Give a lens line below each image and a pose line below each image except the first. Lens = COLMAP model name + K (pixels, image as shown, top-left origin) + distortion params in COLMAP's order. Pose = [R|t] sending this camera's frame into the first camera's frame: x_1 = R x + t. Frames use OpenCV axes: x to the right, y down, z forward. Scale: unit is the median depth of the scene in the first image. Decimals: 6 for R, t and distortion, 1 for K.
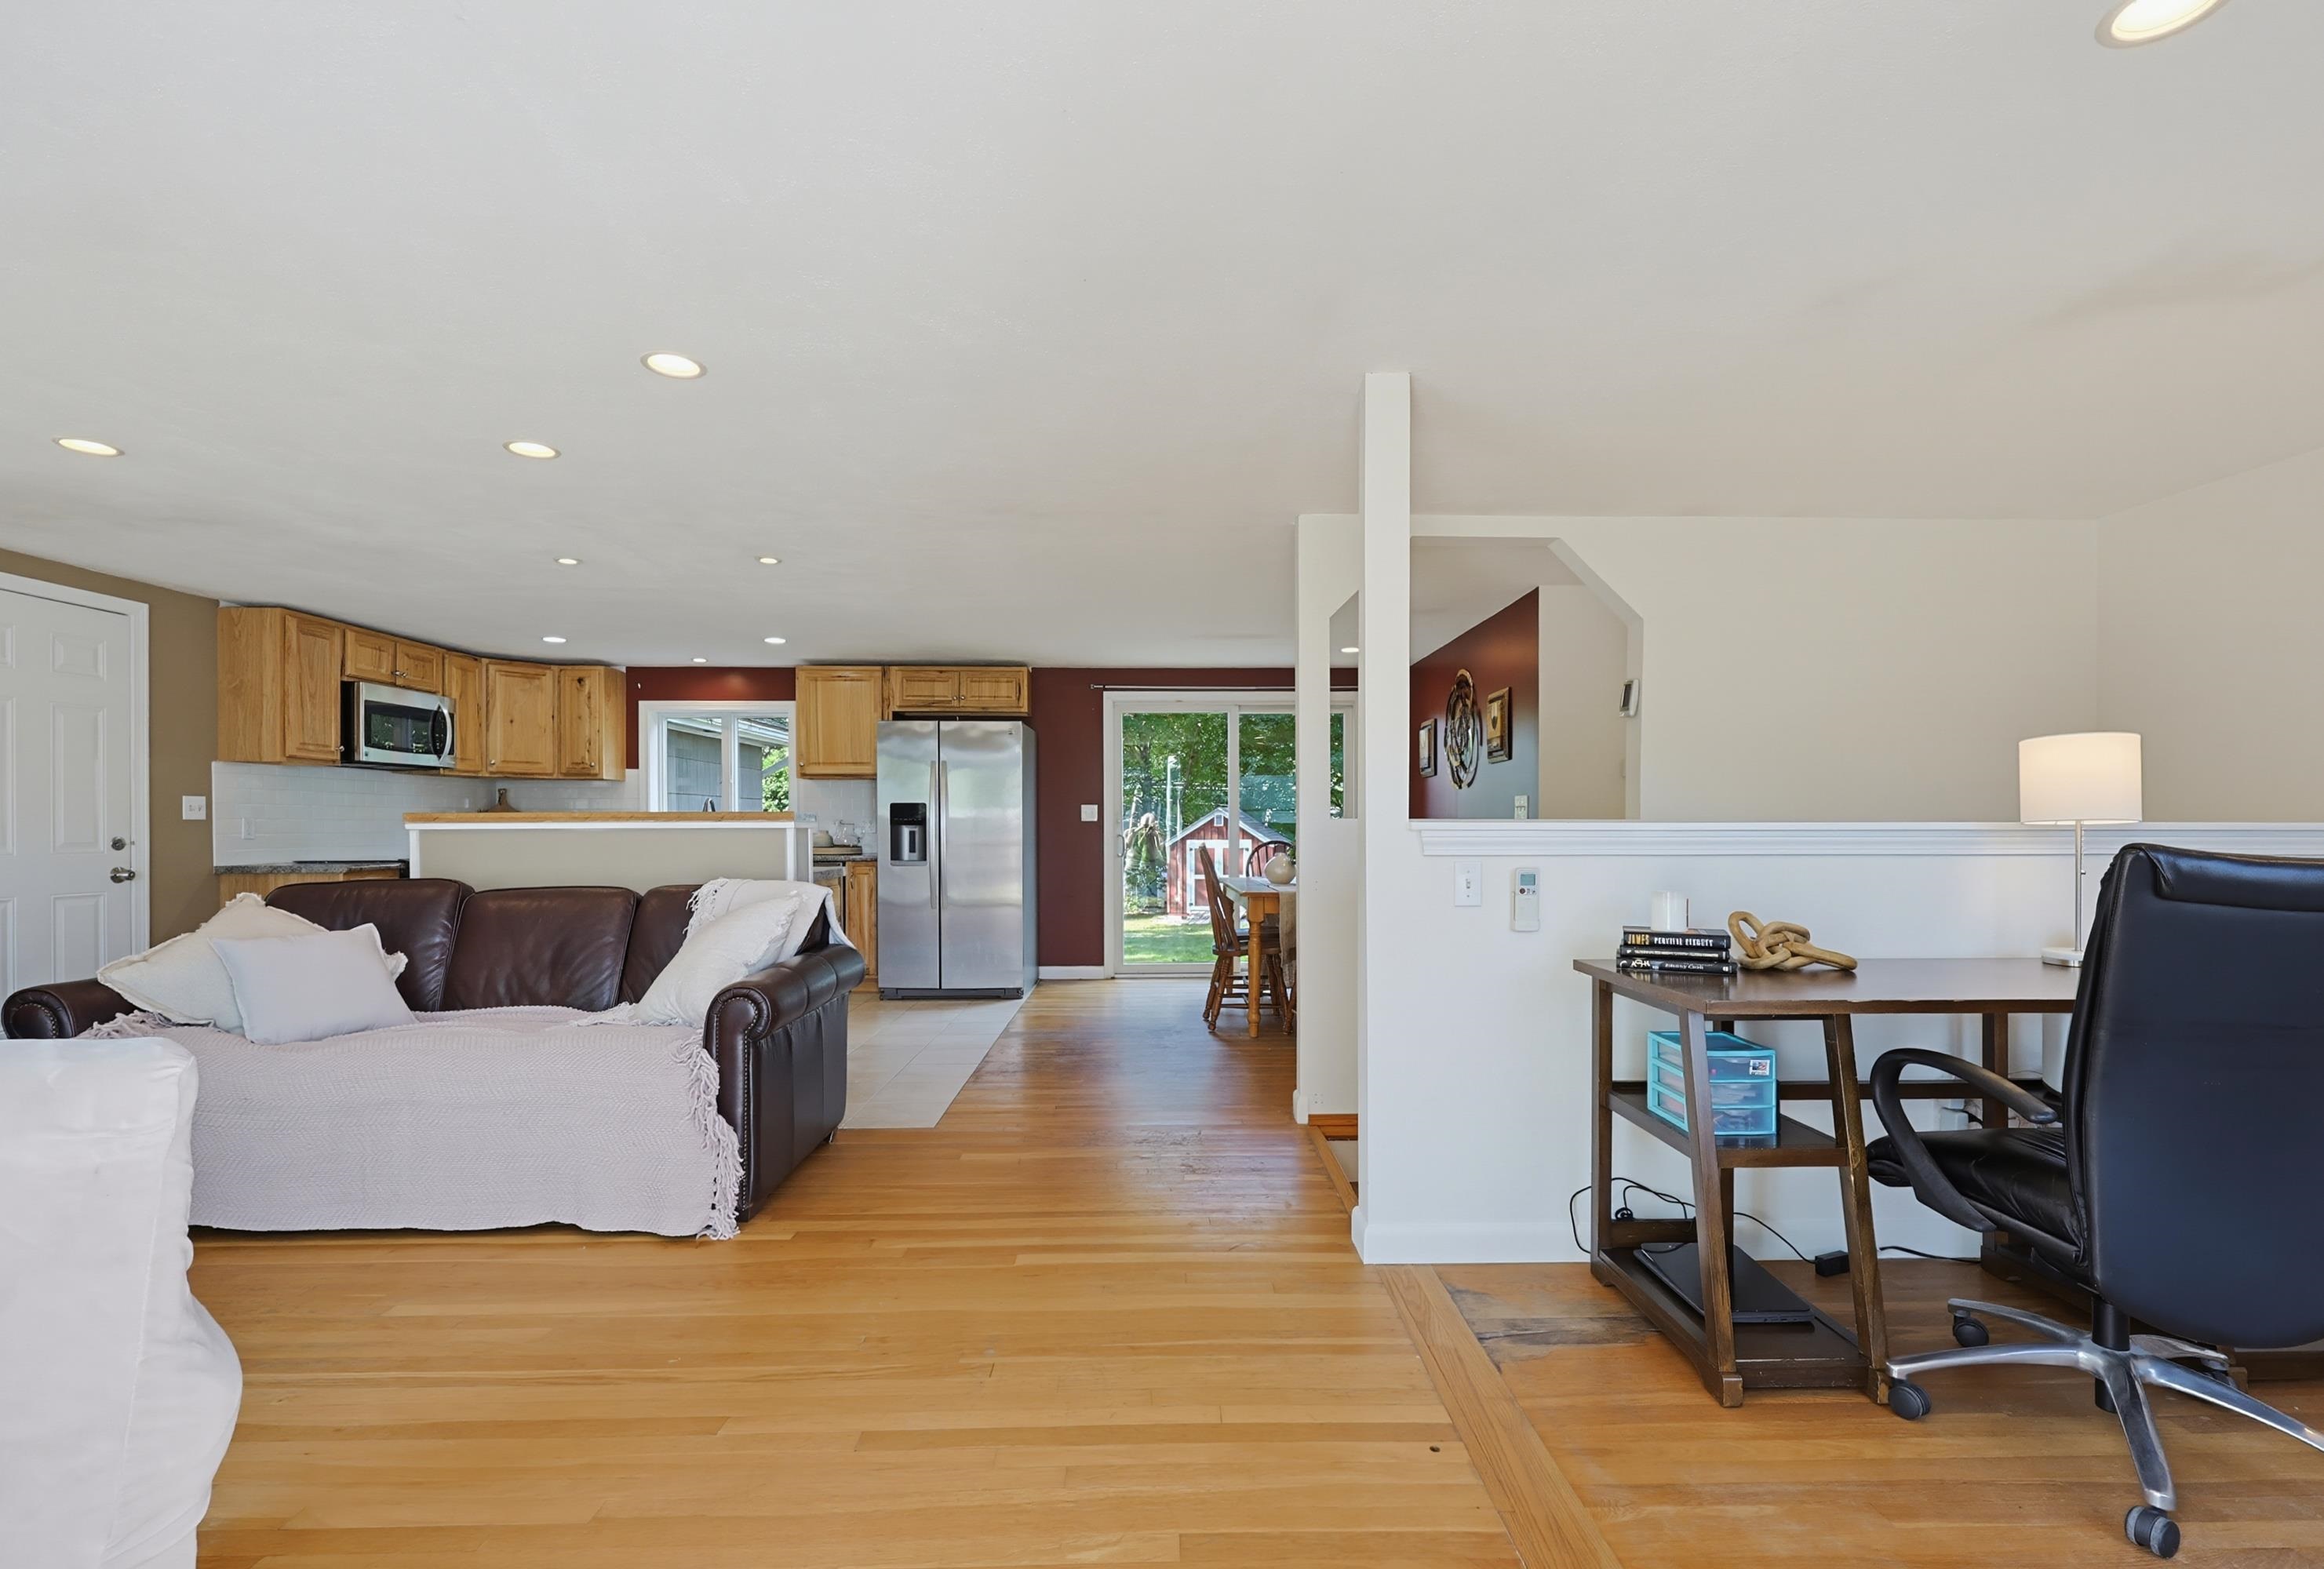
lens RADIAL K [[1018.4, 0, 1168.5], [0, 1018.4, 830.5], [0, 0, 1]] dist [-0.003169, 0.001304]
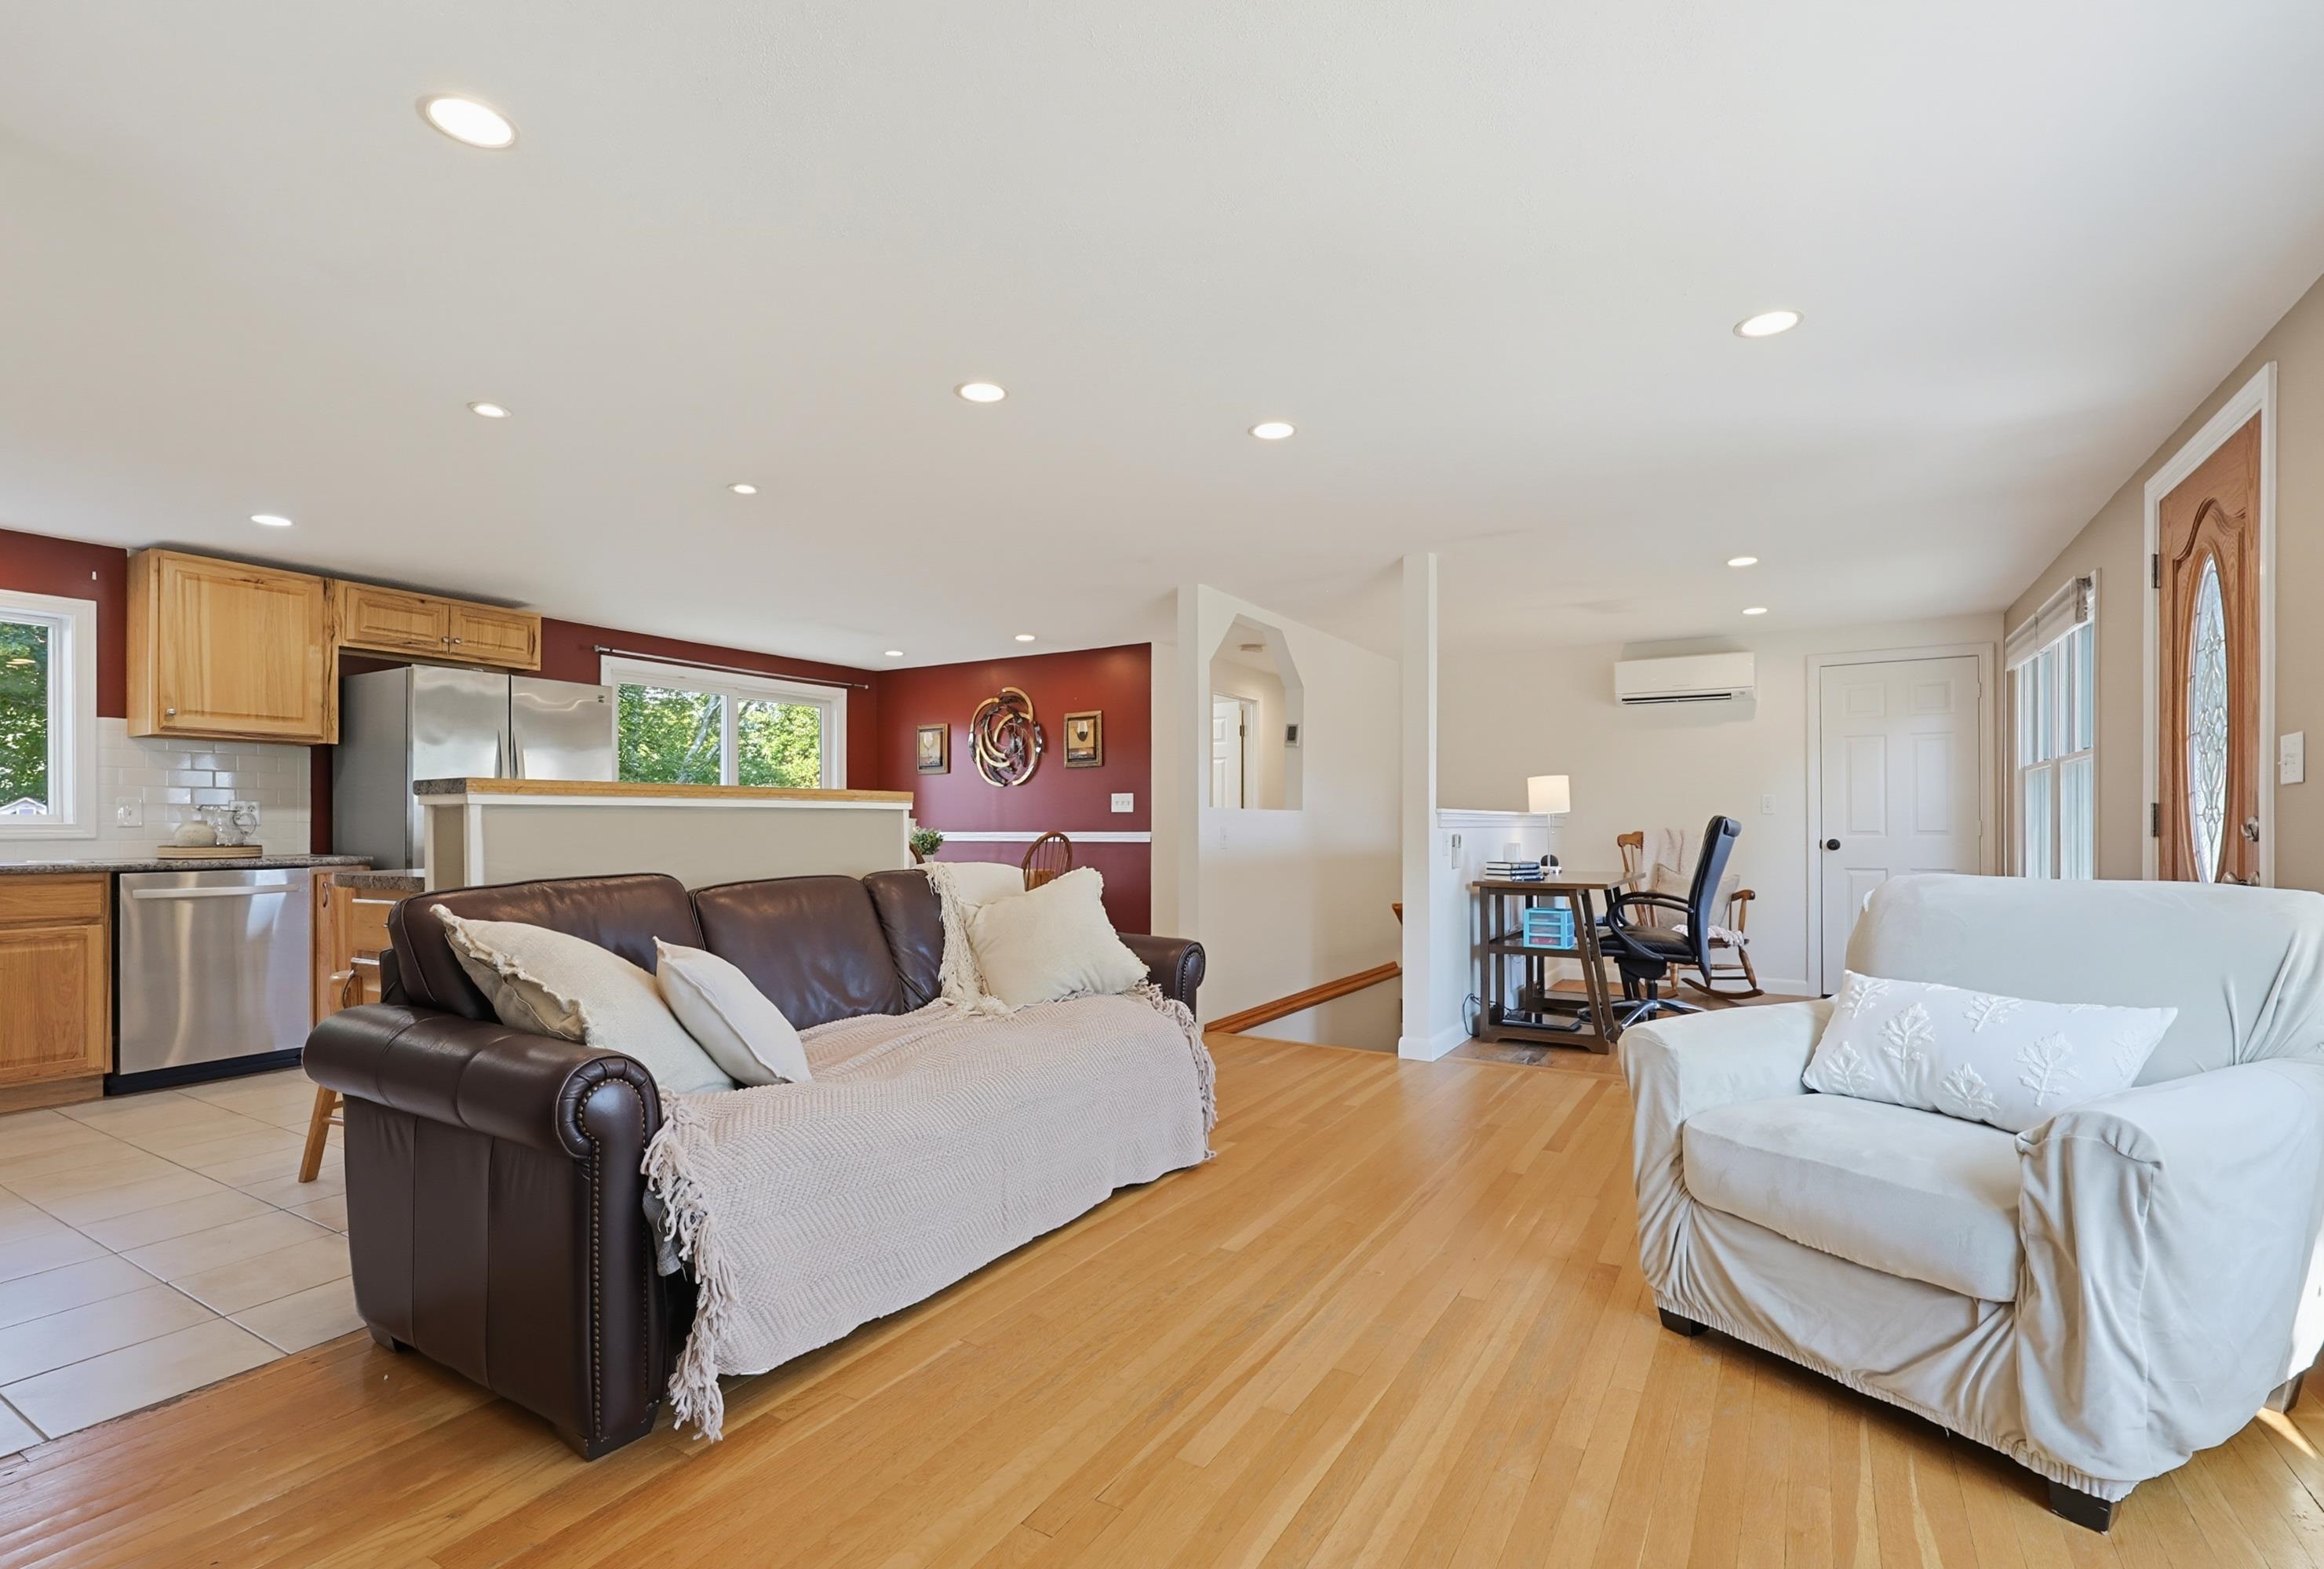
lens RADIAL K [[1070.2, 0, 1171.0], [0, 1070.2, 822.8], [0, 0, 1]] dist [0.001833, -0.000292]
pose [[0.530238, 0.002966, 0.847844, -0.733448], [0.006718, 0.999948, -0.007700, 0.013236], [-0.847822, 0.009779, 0.530190, 0.187008]]
